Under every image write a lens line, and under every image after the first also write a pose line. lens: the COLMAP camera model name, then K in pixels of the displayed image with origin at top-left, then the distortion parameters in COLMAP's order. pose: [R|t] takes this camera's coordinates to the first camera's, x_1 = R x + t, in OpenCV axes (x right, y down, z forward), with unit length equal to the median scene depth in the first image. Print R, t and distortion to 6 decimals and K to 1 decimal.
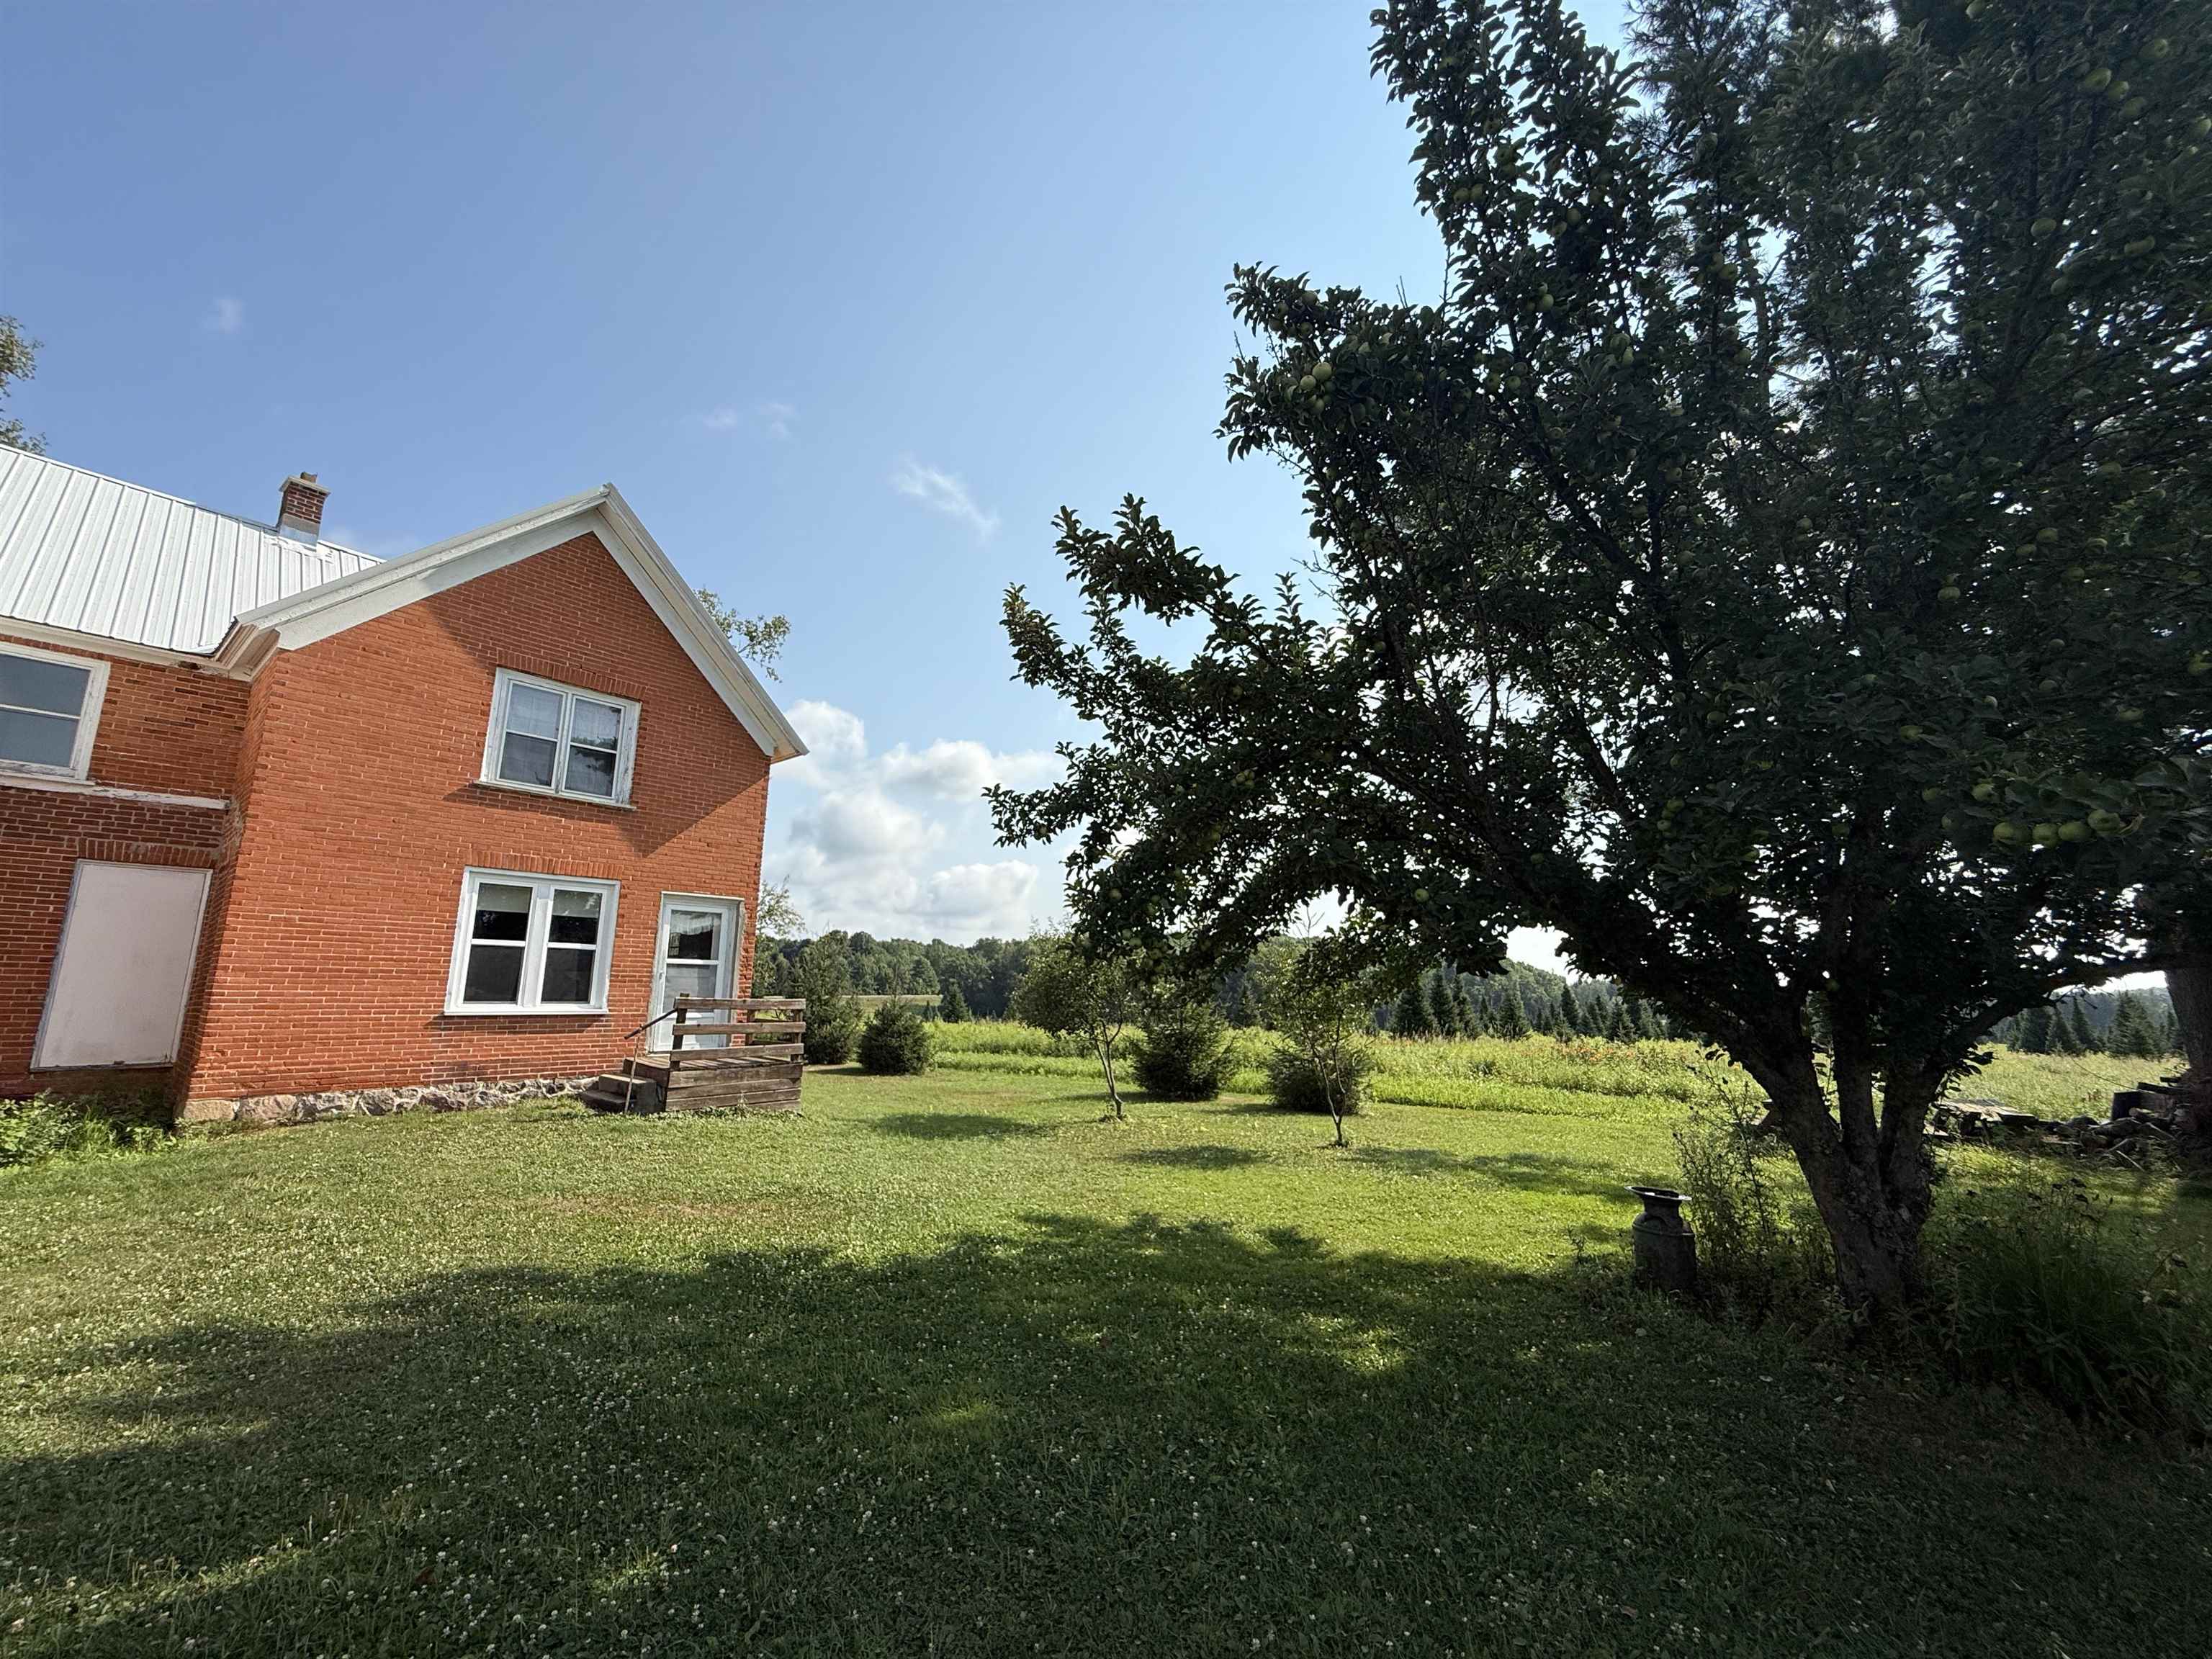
lens RADIAL K [[878.7, 0, 1101.3], [0, 878.7, 828.3], [0, 0, 1]] dist [-0.000727, 0.000595]
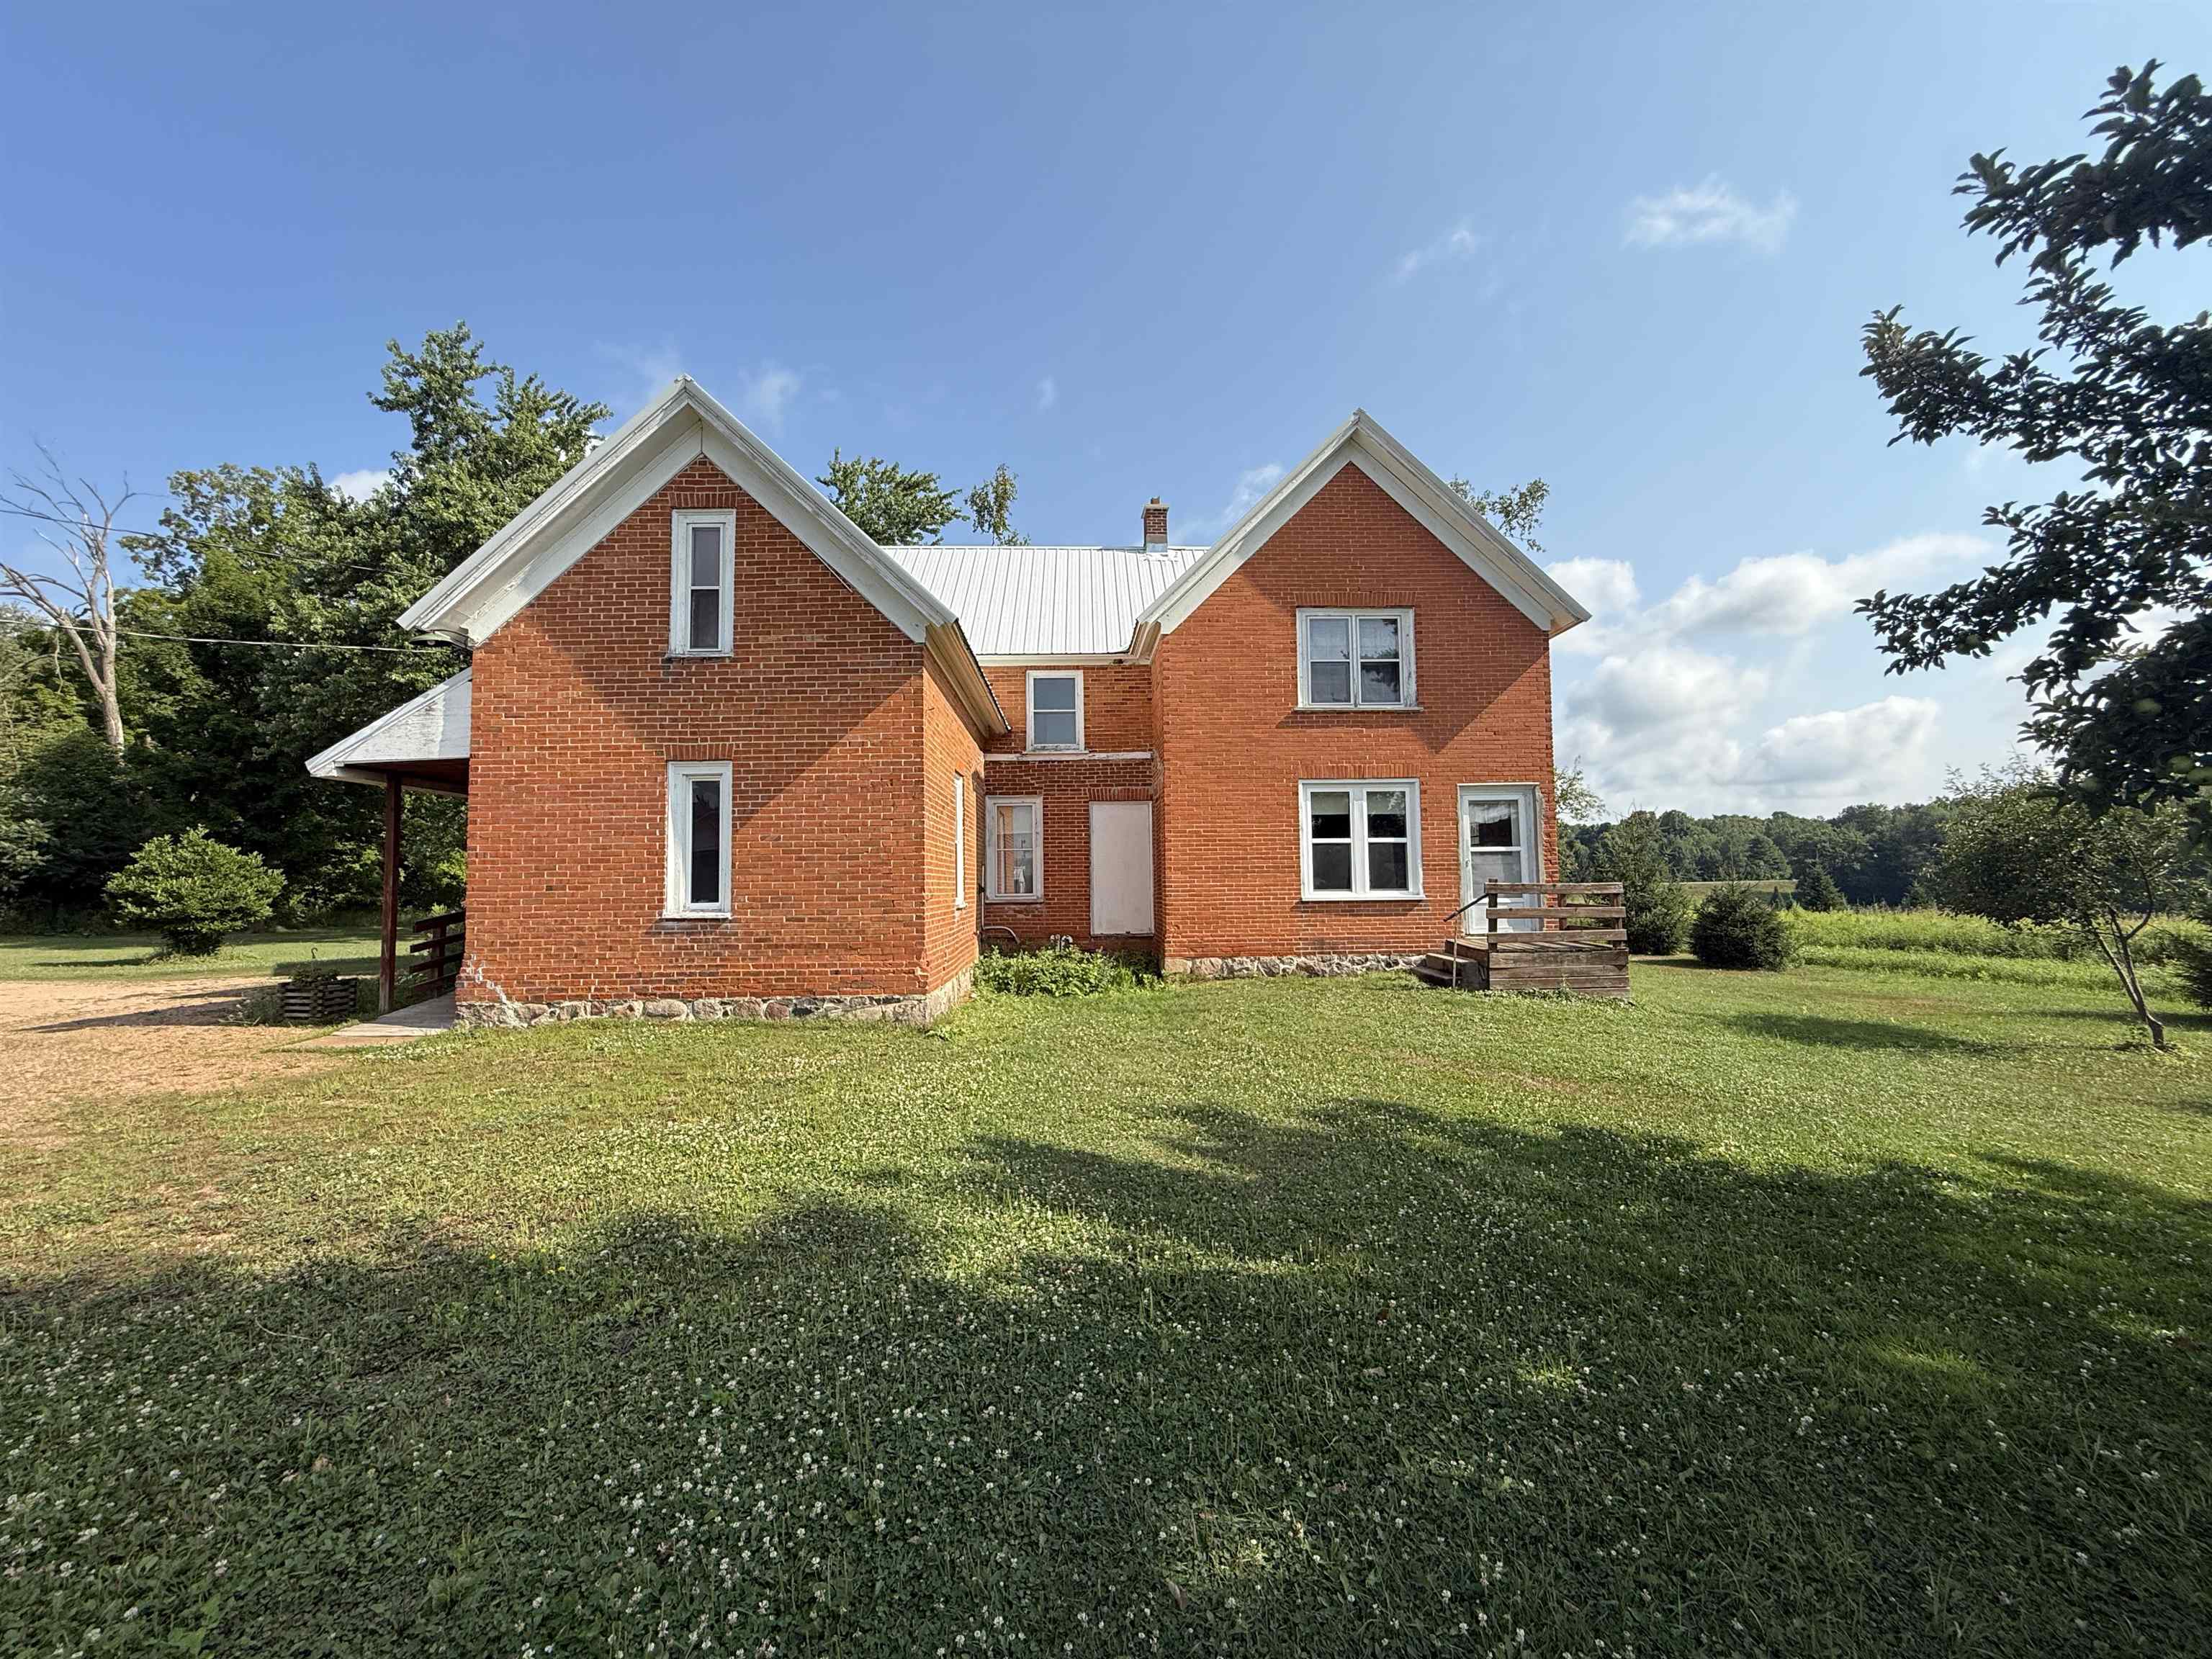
lens RADIAL K [[878.7, 0, 1101.3], [0, 878.7, 828.3], [0, 0, 1]] dist [-0.000727, 0.000595]
pose [[0.665933, -0.067022, -0.742995, -0.012959], [0.156419, 0.986362, 0.051221, 0.005674], [0.729428, -0.150329, 0.667335, -0.018000]]
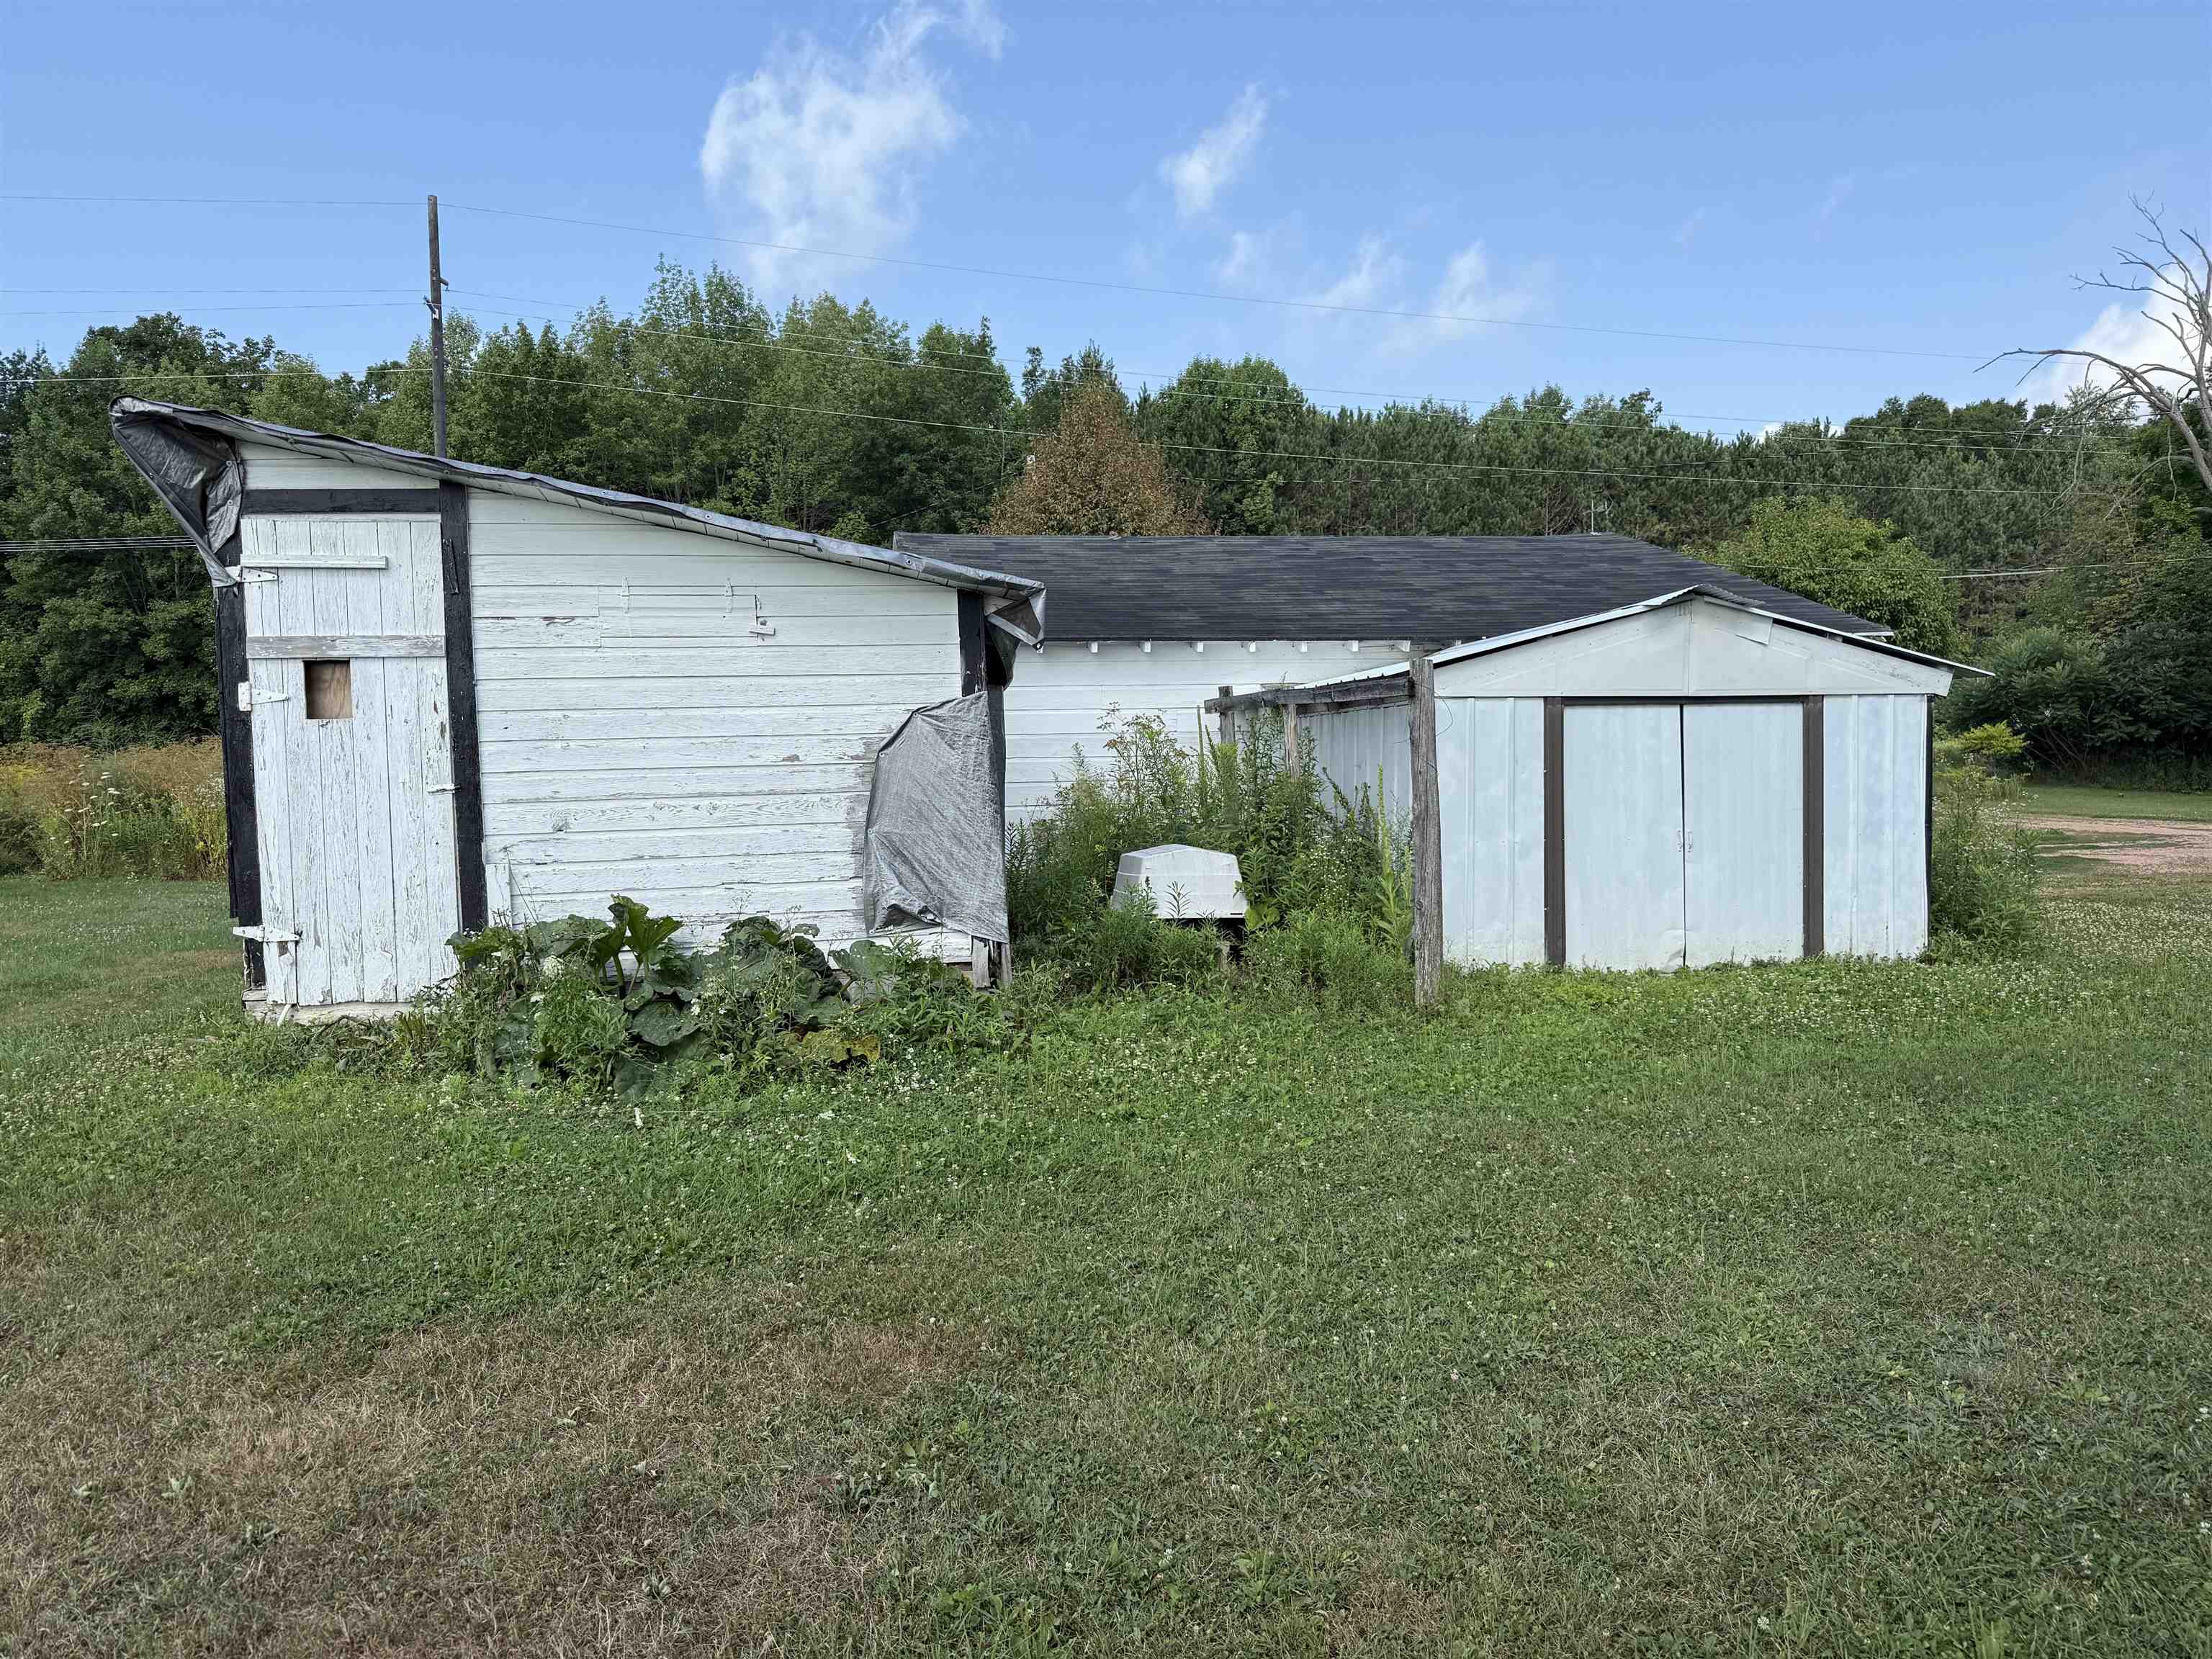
lens RADIAL K [[1512.8, 0, 1132.9], [0, 1512.8, 831.9], [0, 0, 1]] dist [0.072696, -0.087532]
pose [[-0.652926, 0.031321, -0.756774, 0.880815], [0.153088, 0.983981, -0.091356, 0.012806], [0.741789, -0.175502, -0.647262, -0.098951]]
